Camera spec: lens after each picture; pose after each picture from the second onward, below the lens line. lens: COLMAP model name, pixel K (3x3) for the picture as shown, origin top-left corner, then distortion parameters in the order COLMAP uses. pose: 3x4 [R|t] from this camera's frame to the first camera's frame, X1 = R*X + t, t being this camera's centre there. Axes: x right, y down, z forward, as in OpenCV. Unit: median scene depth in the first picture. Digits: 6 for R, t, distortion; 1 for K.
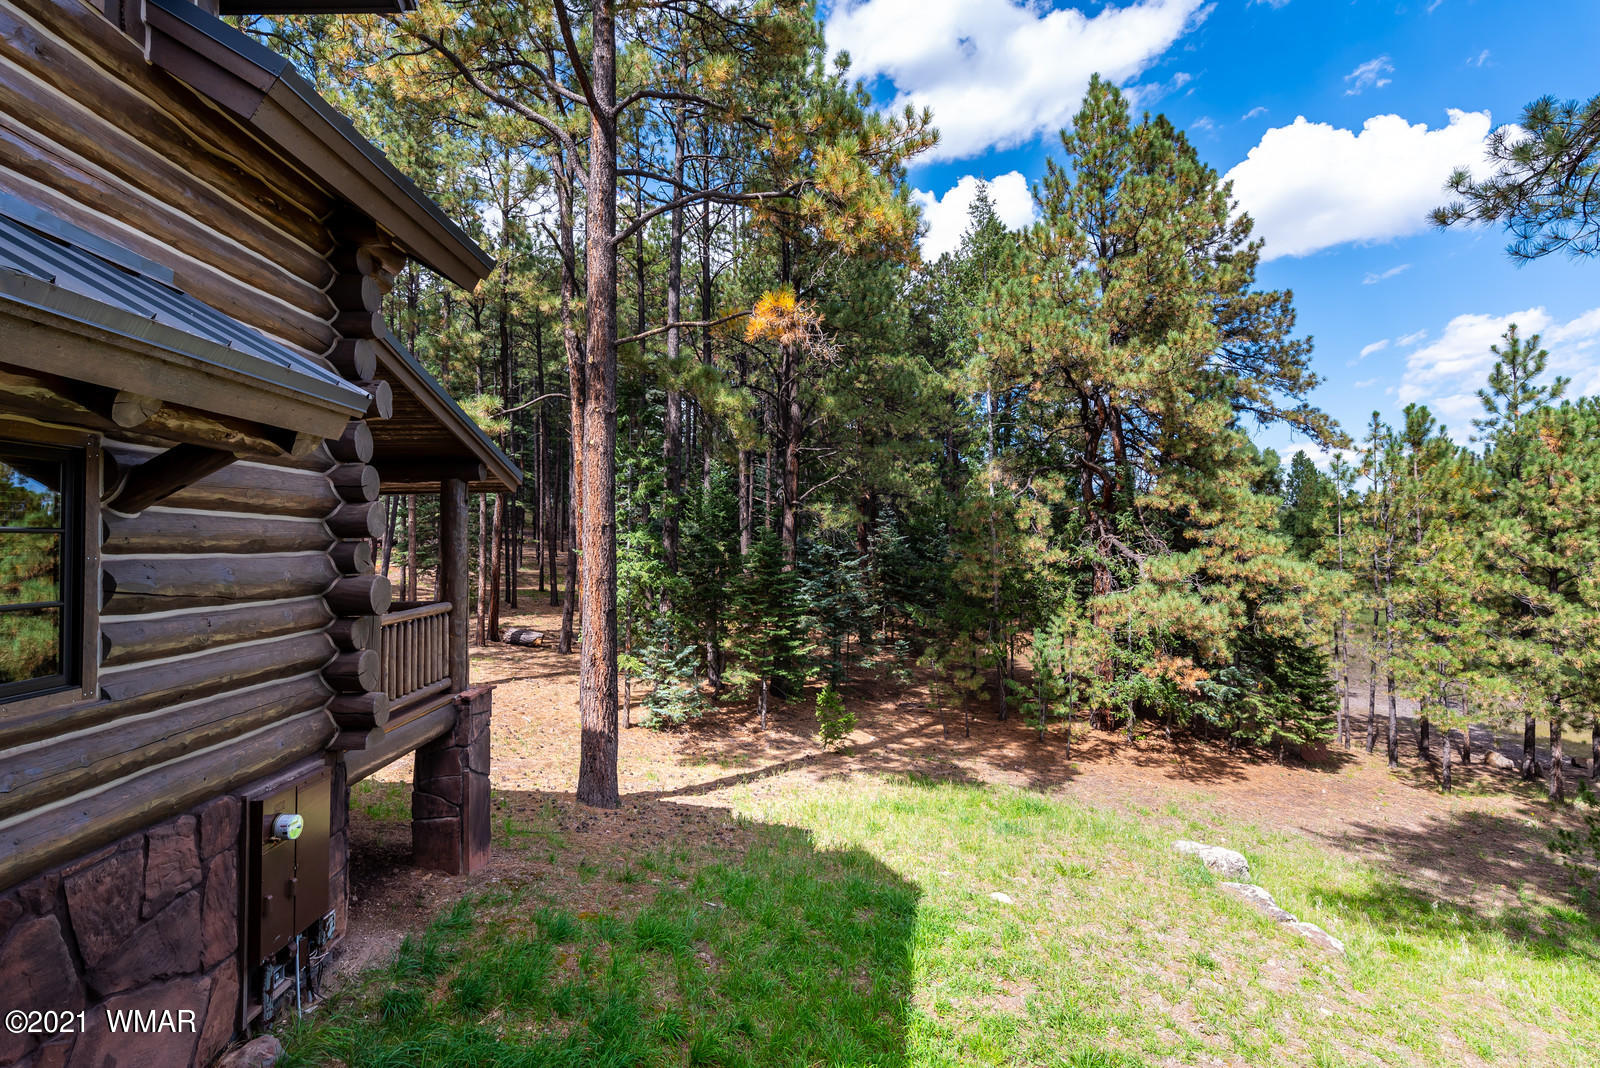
lens RADIAL K [[806.2, 0, 800.0], [0, 806.2, 534.0], [0, 0, 1]] dist [-0.001947, 0.000060]
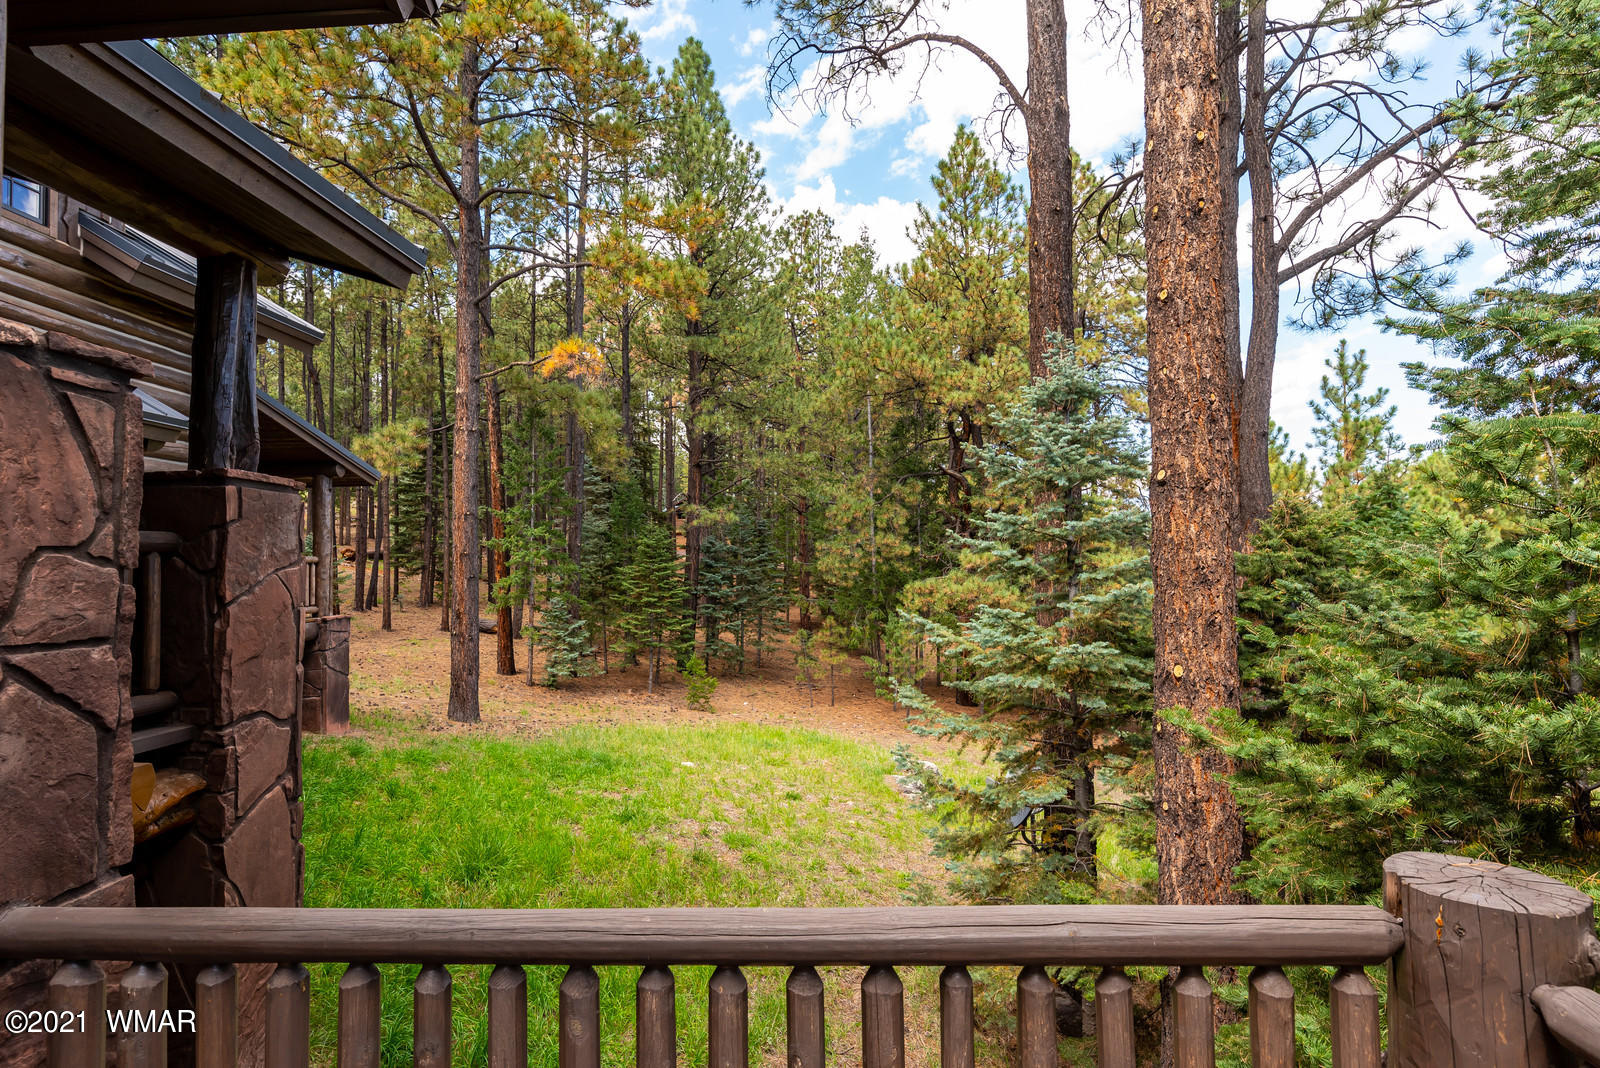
lens RADIAL K [[846.7, 0, 798.9], [0, 846.7, 563.8], [0, 0, 1]] dist [-0.001094, -0.000668]
pose [[0.996647, -0.000130, -0.081820, 0.253434], [0.000439, 0.999993, 0.003752, 0.040031], [0.081819, -0.003776, 0.996640, -0.213567]]
